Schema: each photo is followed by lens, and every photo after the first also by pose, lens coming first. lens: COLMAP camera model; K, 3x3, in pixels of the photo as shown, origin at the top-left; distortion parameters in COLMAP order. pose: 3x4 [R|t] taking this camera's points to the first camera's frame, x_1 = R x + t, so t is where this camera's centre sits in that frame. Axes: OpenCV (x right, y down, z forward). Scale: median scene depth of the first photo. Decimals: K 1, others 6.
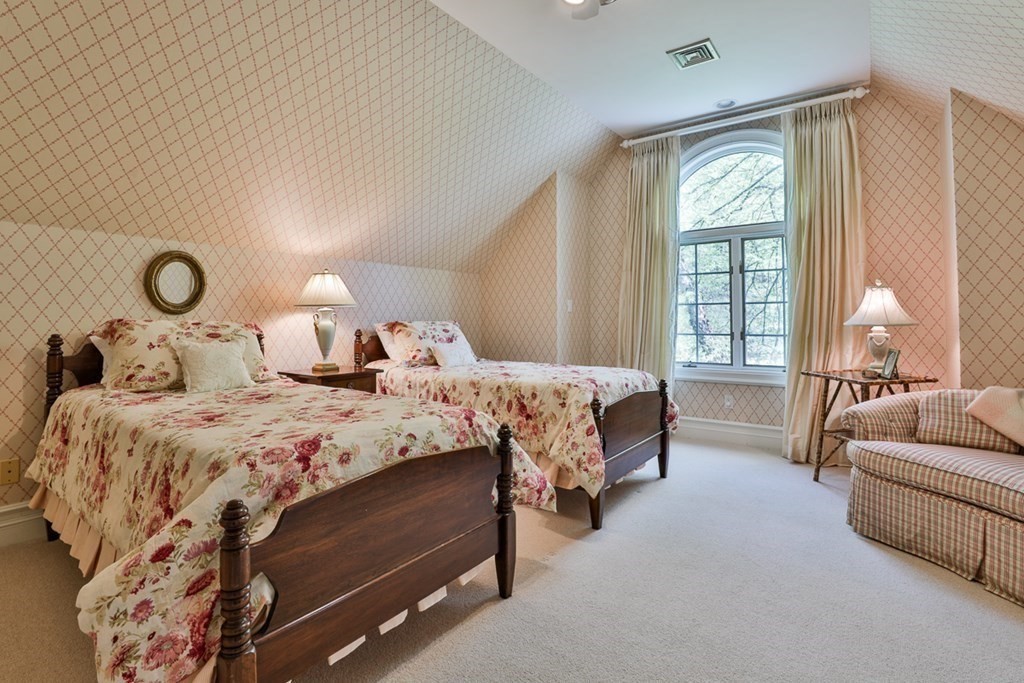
lens RADIAL K [[495.7, 0, 514.4], [0, 495.7, 299.5], [0, 0, 1]] dist [-0.000695, 0.000419]
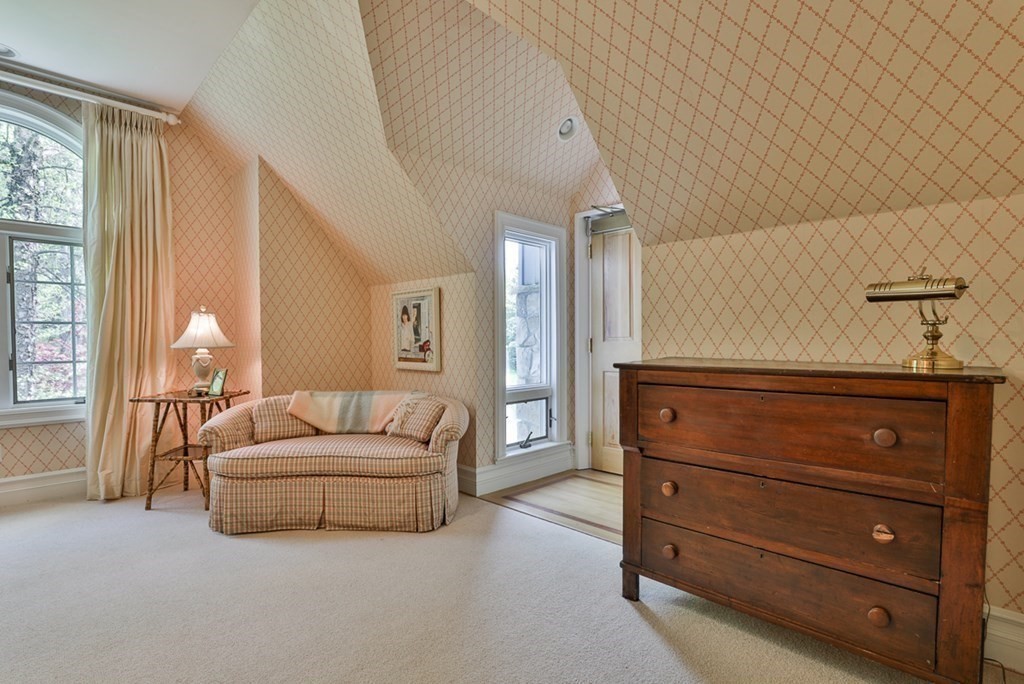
lens RADIAL K [[491.6, 0, 512.0], [0, 491.6, 342.0], [0, 0, 1]] dist [-0.001508, 0.000633]
pose [[0.170353, -0.003364, 0.985377, -0.212568], [-0.035376, 0.999329, 0.009528, 0.005029], [-0.984748, -0.036482, 0.170119, 0.148976]]
